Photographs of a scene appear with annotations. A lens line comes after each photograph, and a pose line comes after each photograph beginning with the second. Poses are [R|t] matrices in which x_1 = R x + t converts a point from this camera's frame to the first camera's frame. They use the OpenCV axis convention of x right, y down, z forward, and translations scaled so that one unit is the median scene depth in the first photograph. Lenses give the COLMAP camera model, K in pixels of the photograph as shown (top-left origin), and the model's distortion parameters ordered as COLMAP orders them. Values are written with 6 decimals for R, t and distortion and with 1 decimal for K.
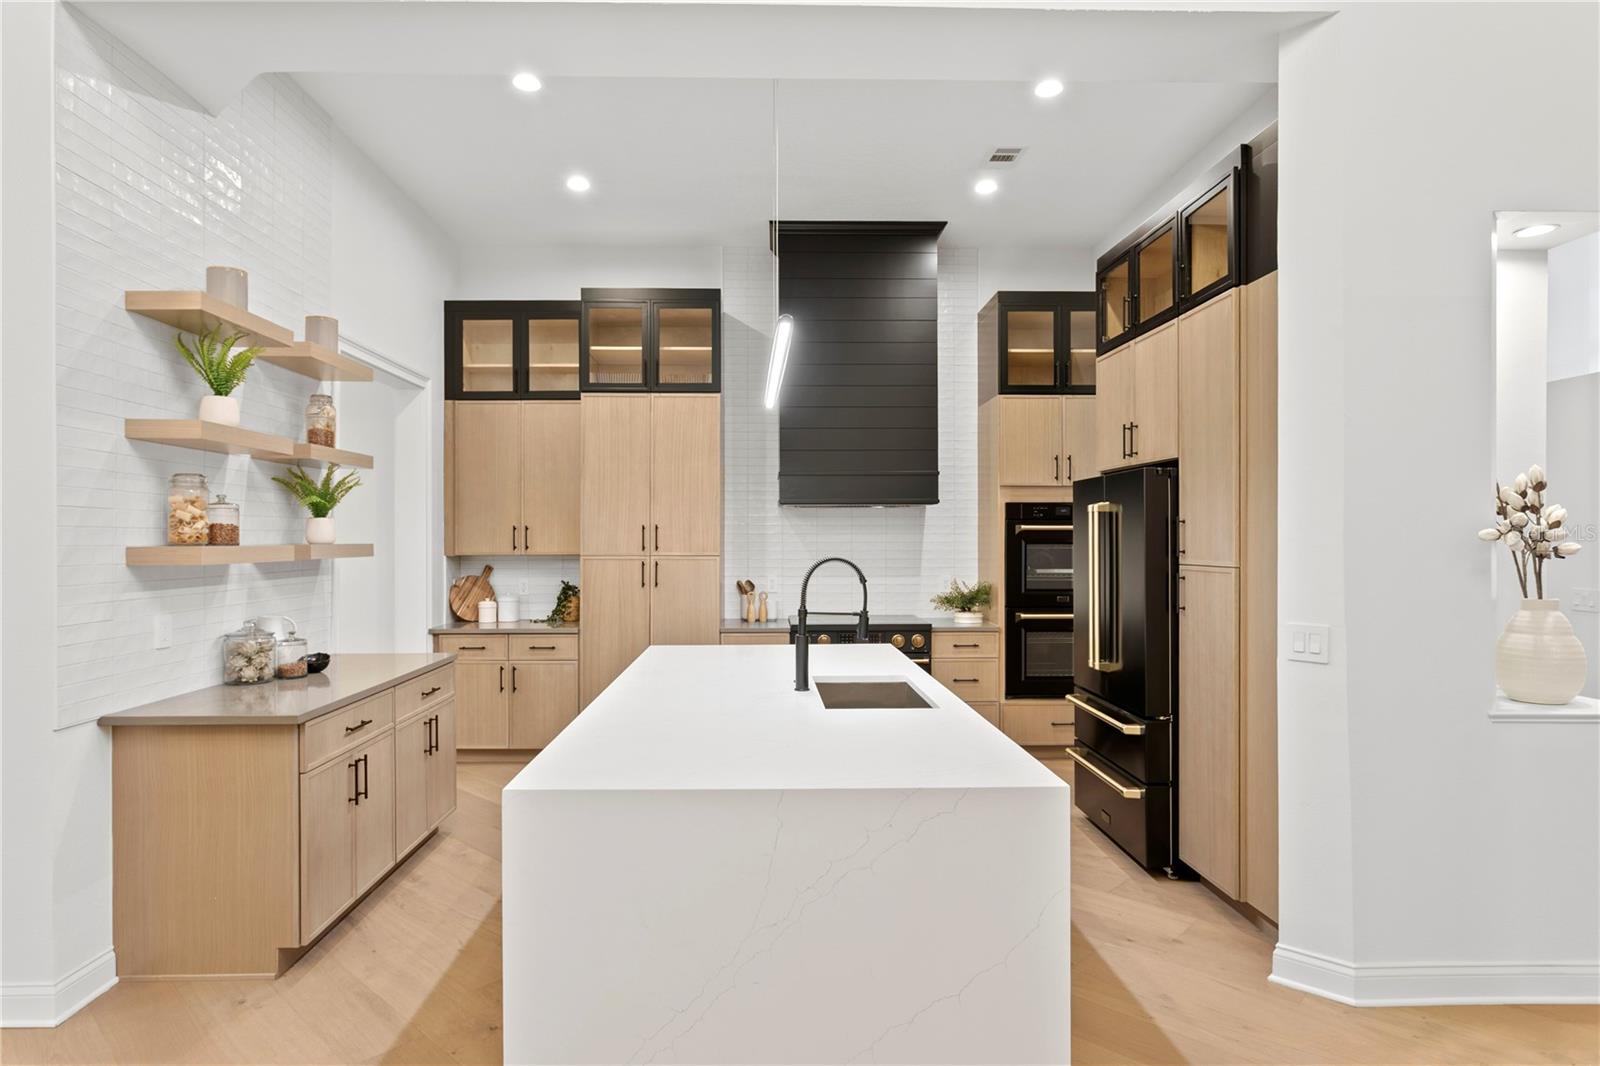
lens RADIAL K [[907.7, 0, 775.4], [0, 907.7, 530.9], [0, 0, 1]] dist [-0.005084, 0.005870]
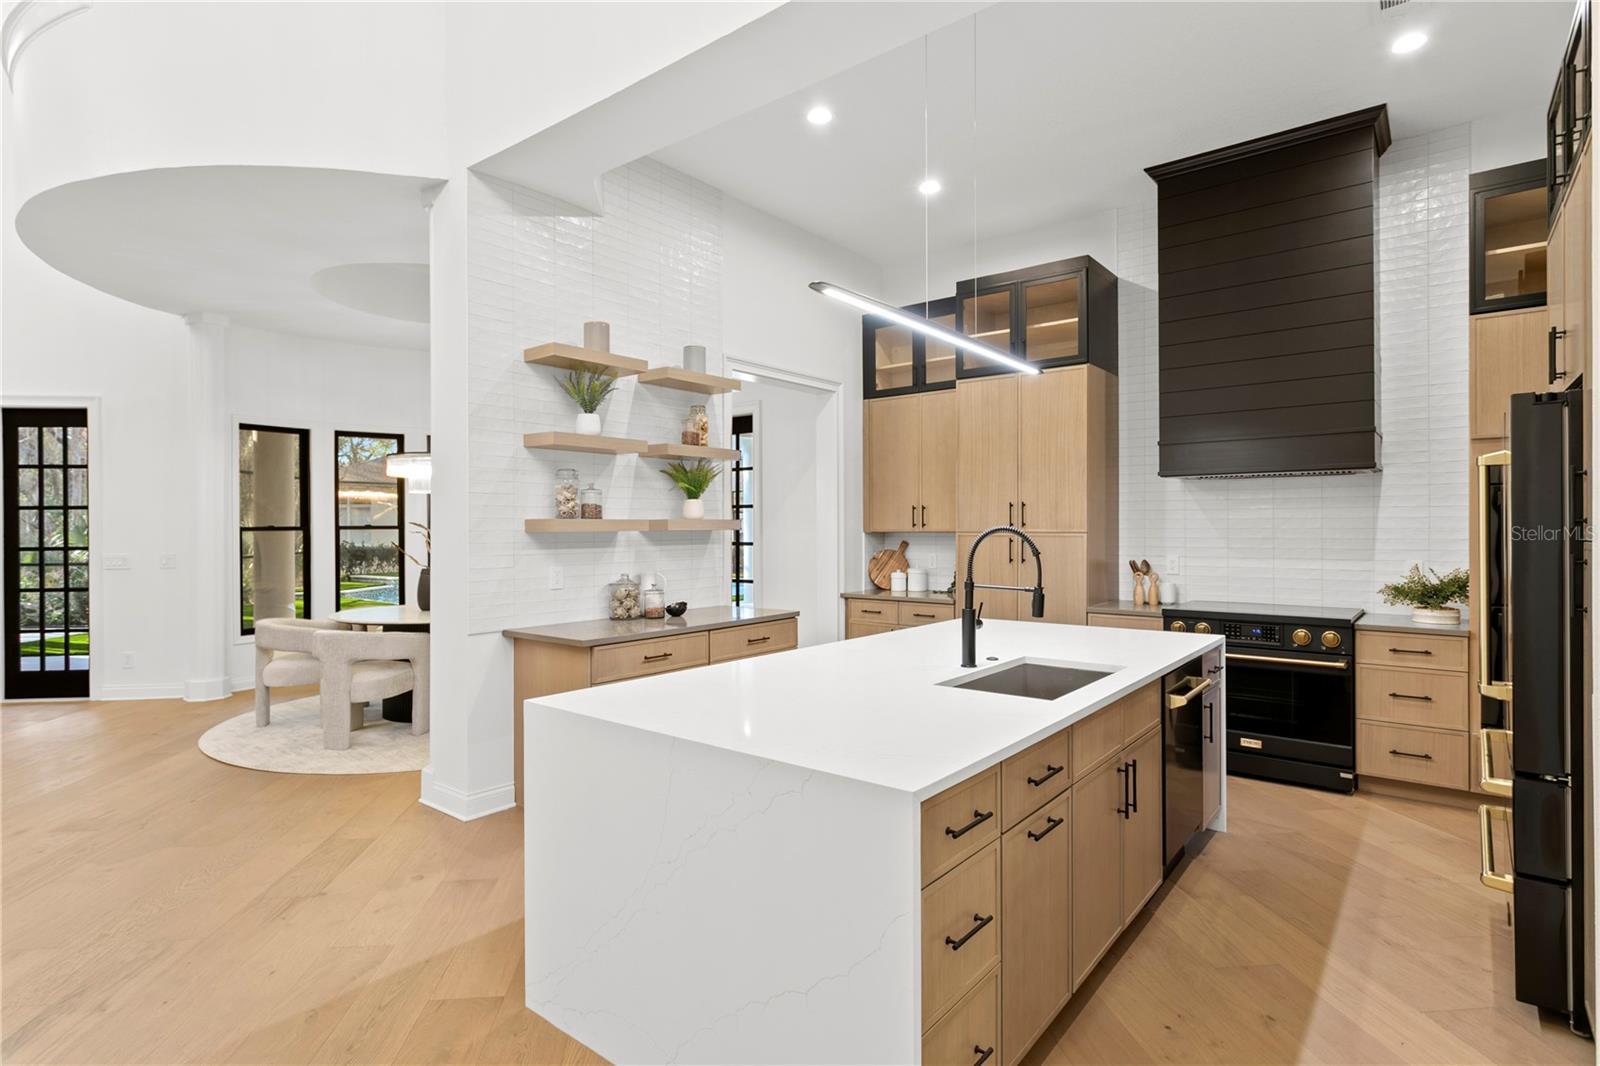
lens RADIAL K [[825.8, 0, 788.8], [0, 825.8, 517.6], [0, 0, 1]] dist [0.001262, 0.002601]
pose [[0.758215, -0.008311, -0.651951, 0.298109], [0.007587, 0.999964, -0.003924, 0.013704], [0.651960, -0.001972, 0.758251, 0.144423]]
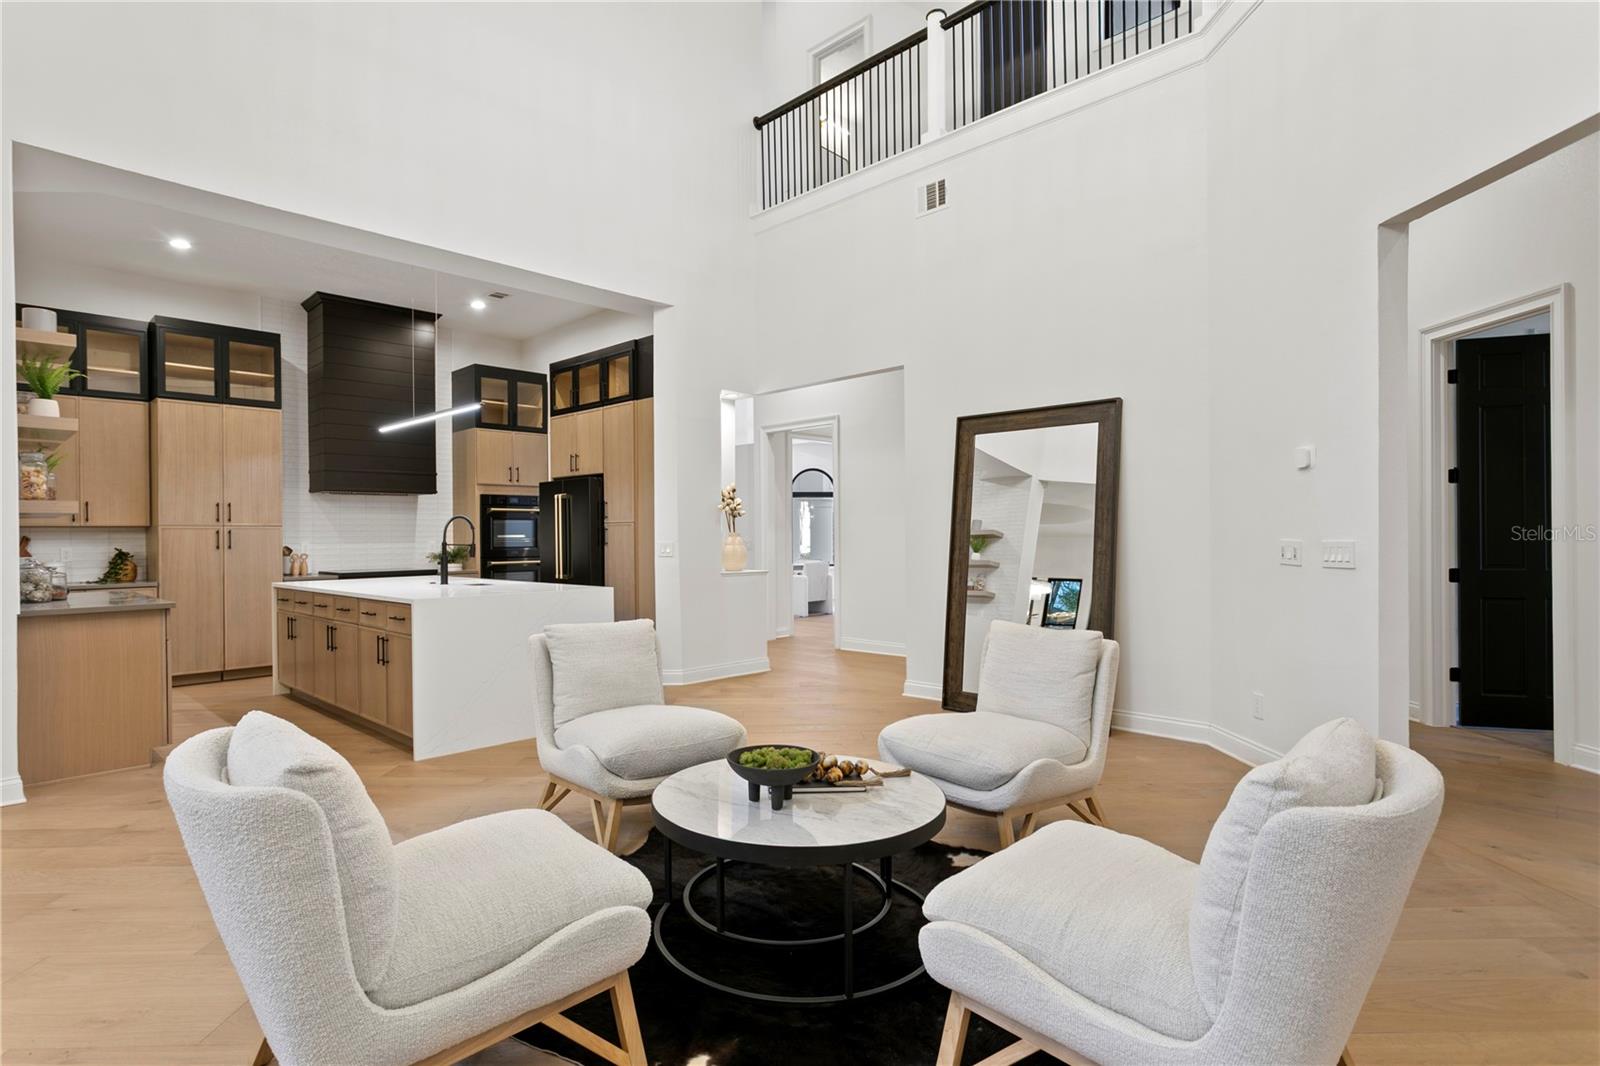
lens RADIAL K [[825.8, 0, 798.1], [0, 825.8, 532.0], [0, 0, 1]] dist [0.001262, 0.002601]
pose [[0.696692, -0.002895, 0.717364, -0.463671], [0.004031, 0.999992, 0.000120, 0.043712], [-0.717359, 0.002808, 0.696698, -0.499737]]
